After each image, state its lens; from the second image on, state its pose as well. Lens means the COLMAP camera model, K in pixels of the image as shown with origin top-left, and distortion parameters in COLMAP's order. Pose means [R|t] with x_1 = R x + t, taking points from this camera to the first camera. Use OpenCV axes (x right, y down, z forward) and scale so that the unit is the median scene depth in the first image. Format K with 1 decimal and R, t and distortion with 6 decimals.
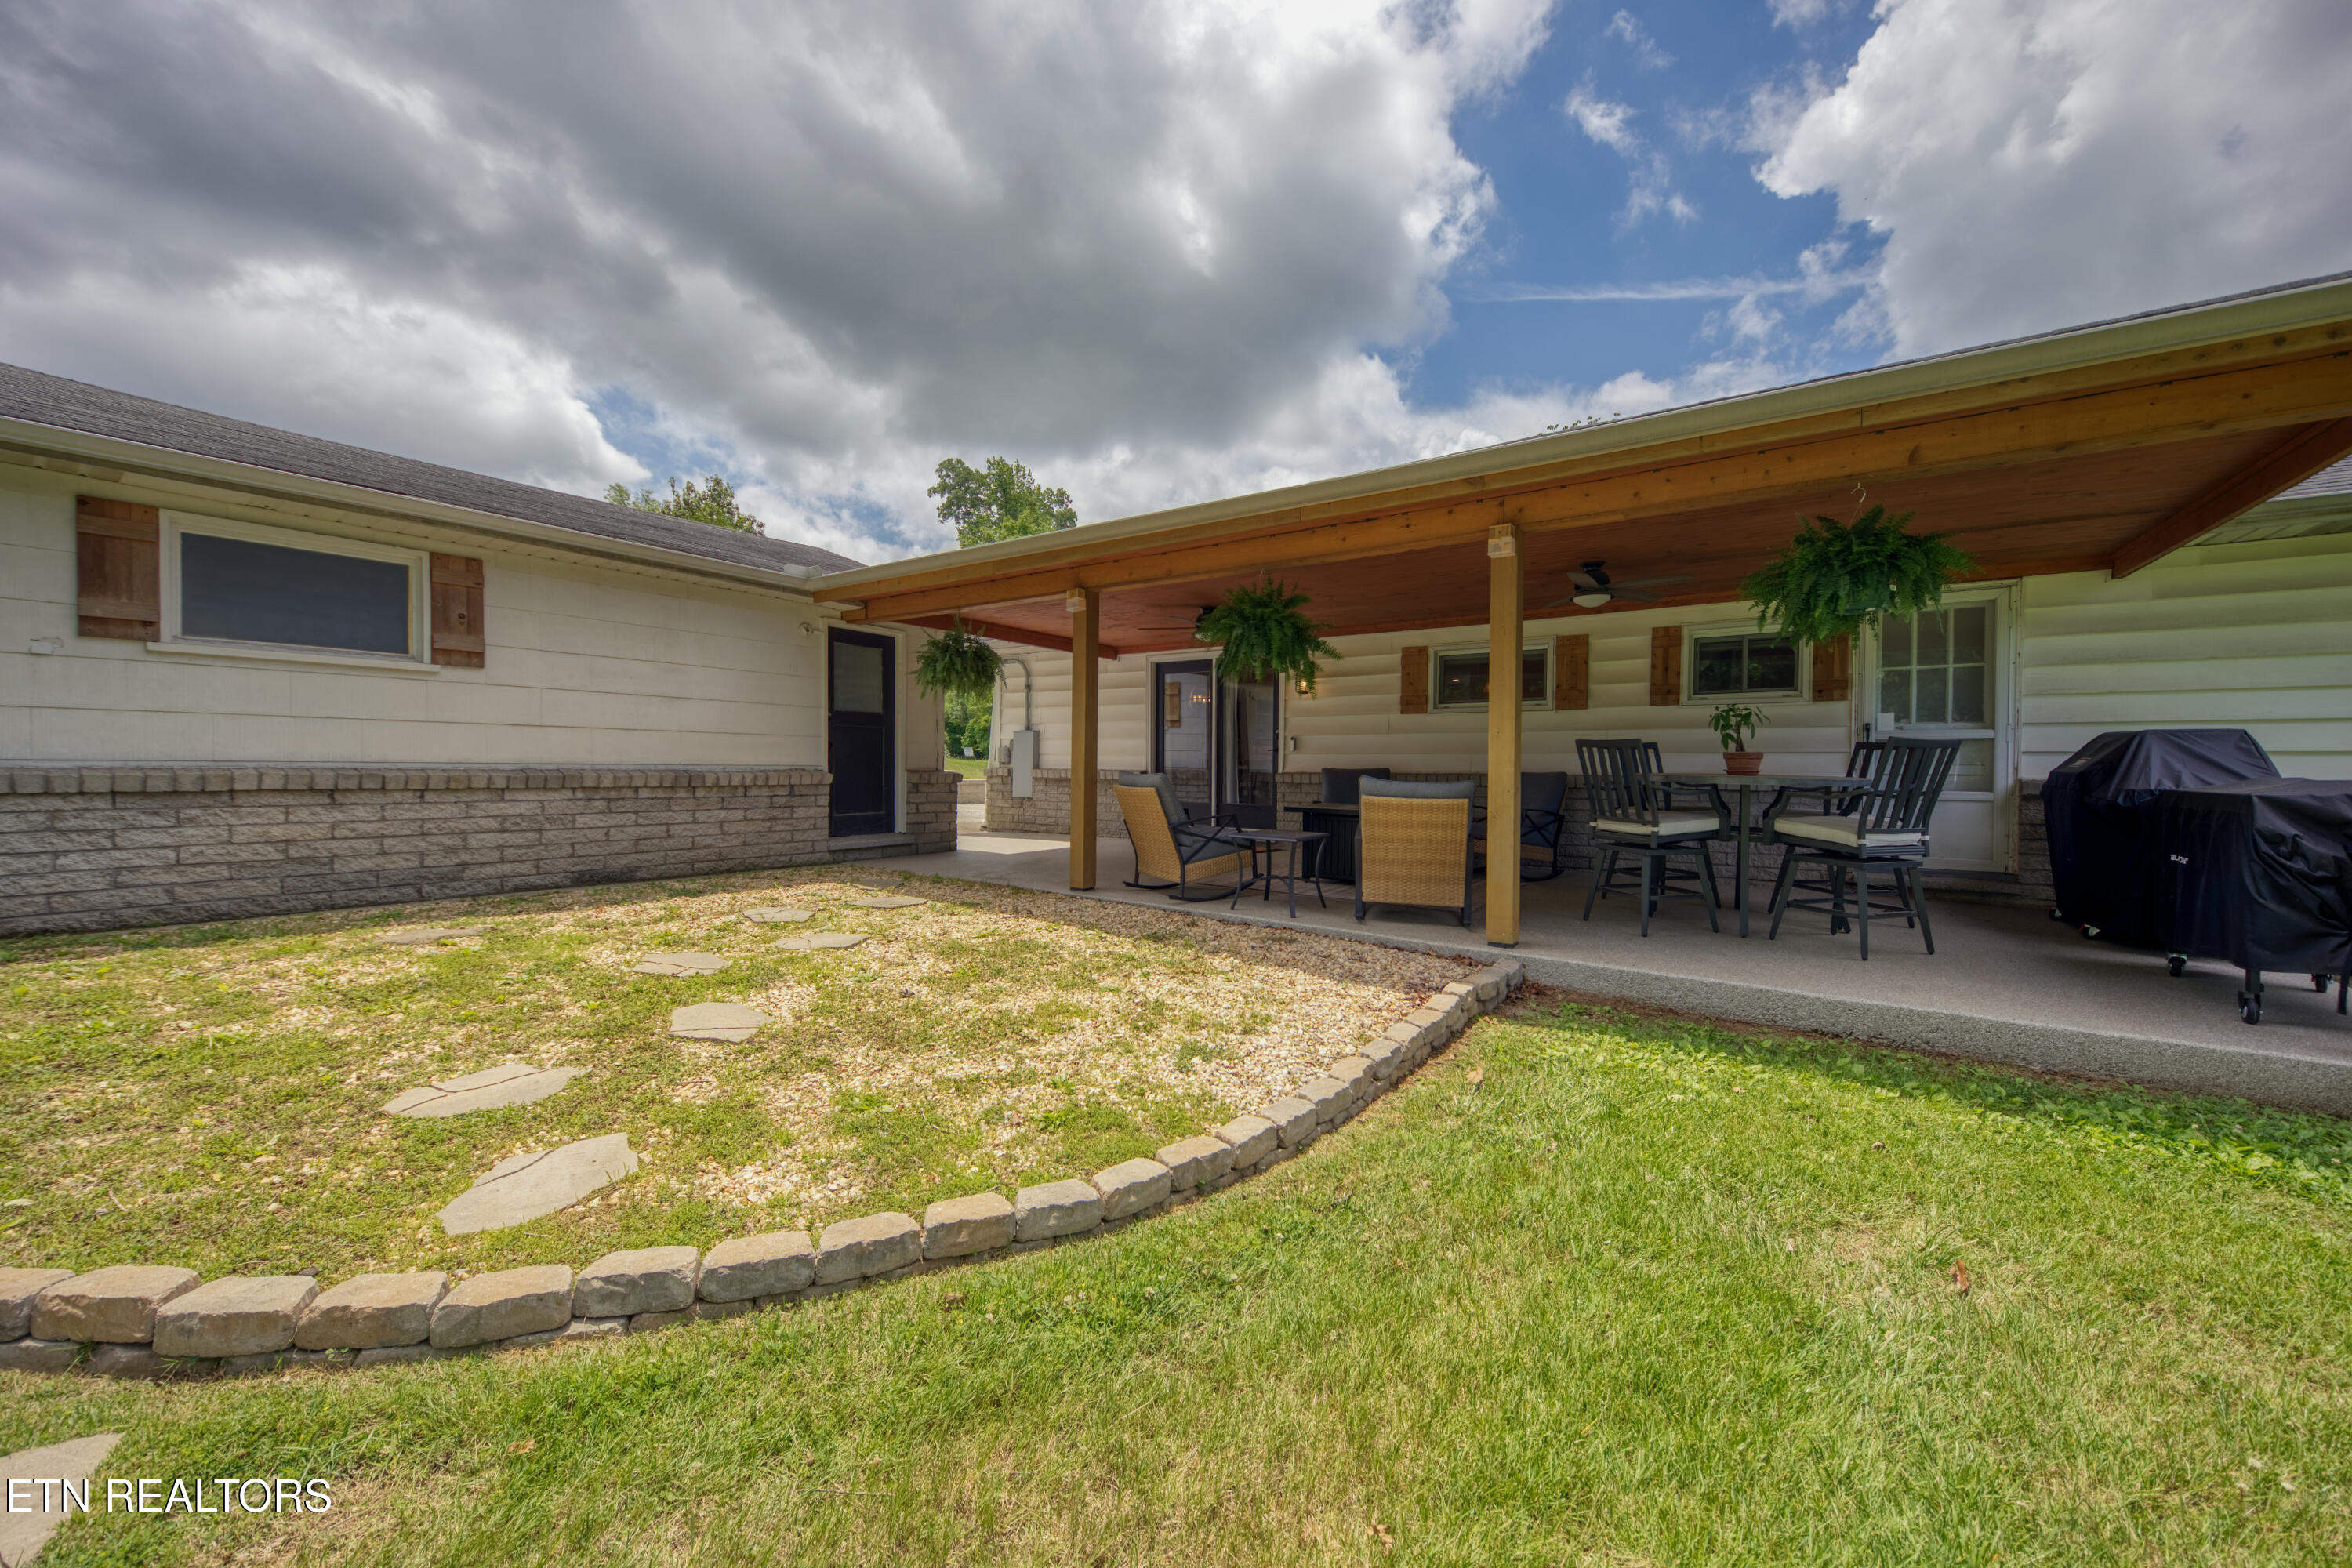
lens RADIAL K [[833.6, 0, 1176.3], [0, 833.6, 784.1], [0, 0, 1]] dist [0.003179, -0.003677]
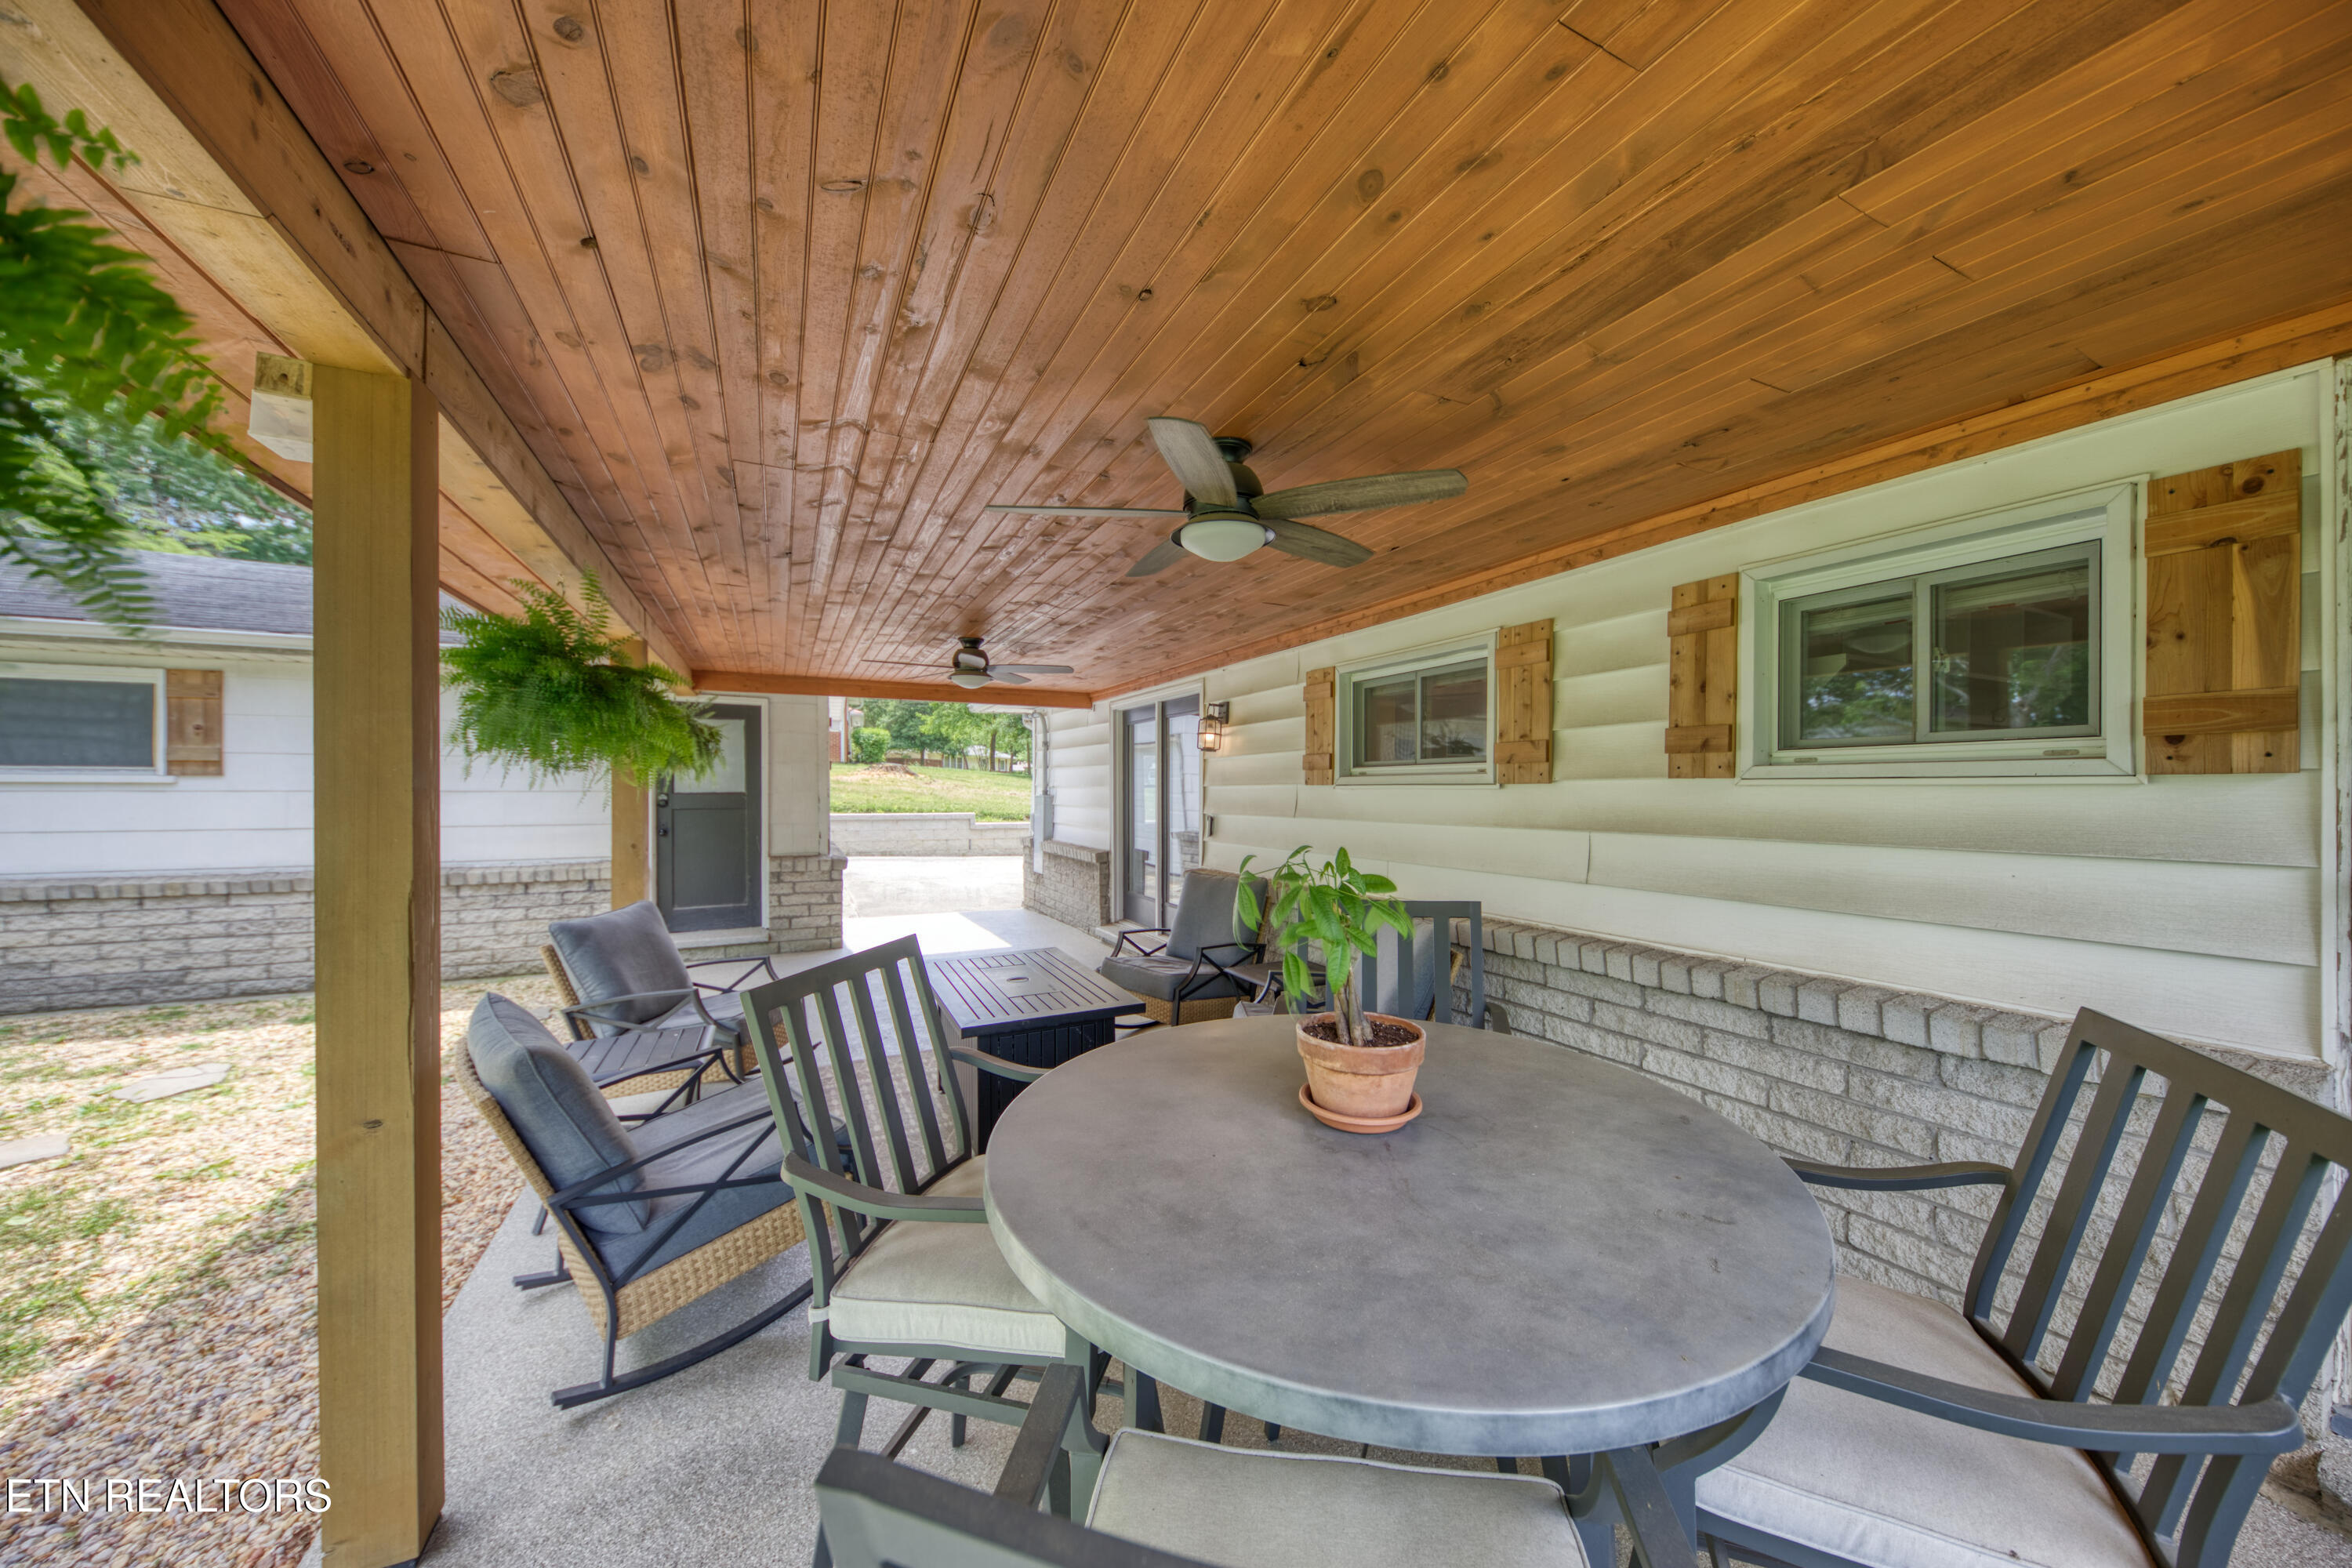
lens RADIAL K [[833.6, 0, 1178.6], [0, 833.6, 791.8], [0, 0, 1]] dist [0.003179, -0.003677]
pose [[0.878320, -0.008951, -0.477989, 0.693985], [-0.000898, 0.999792, -0.020372, -0.099852], [0.478071, 0.018322, 0.878130, 0.666786]]
